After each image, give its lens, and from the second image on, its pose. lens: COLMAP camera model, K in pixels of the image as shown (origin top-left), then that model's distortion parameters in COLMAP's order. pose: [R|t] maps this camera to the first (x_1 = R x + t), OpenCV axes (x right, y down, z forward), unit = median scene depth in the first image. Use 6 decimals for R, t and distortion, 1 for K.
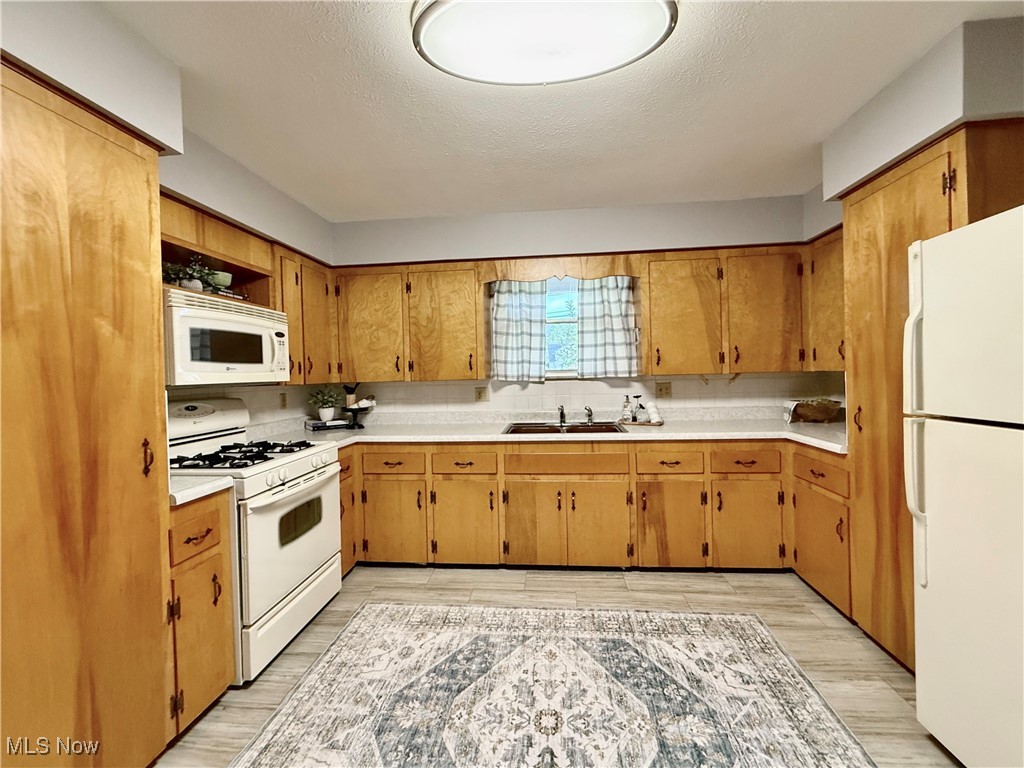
lens RADIAL K [[418.9, 0, 514.0], [0, 418.9, 374.4], [0, 0, 1]] dist [-0.000153, -0.000042]
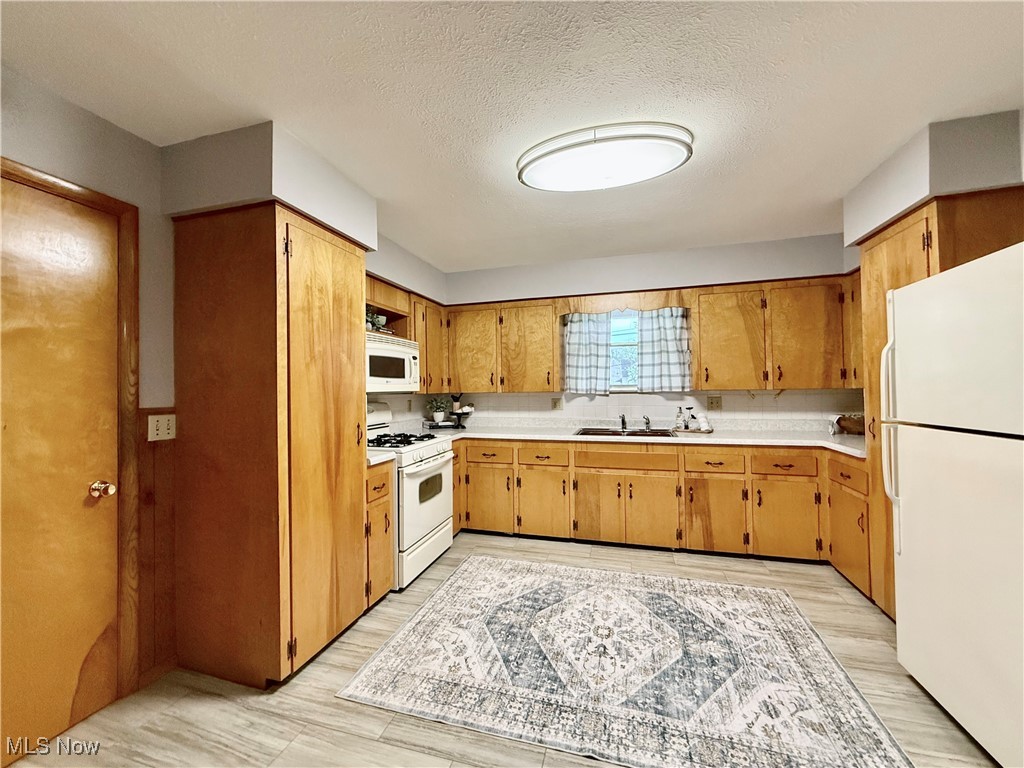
lens RADIAL K [[401.9, 0, 514.2], [0, 401.9, 383.0], [0, 0, 1]] dist [0.000143, 0.000022]
pose [[0.984167, 0.008882, -0.177022, 0.010770], [-0.011483, 0.999841, -0.013677, 0.003704], [0.176873, 0.015493, 0.984112, -0.245394]]
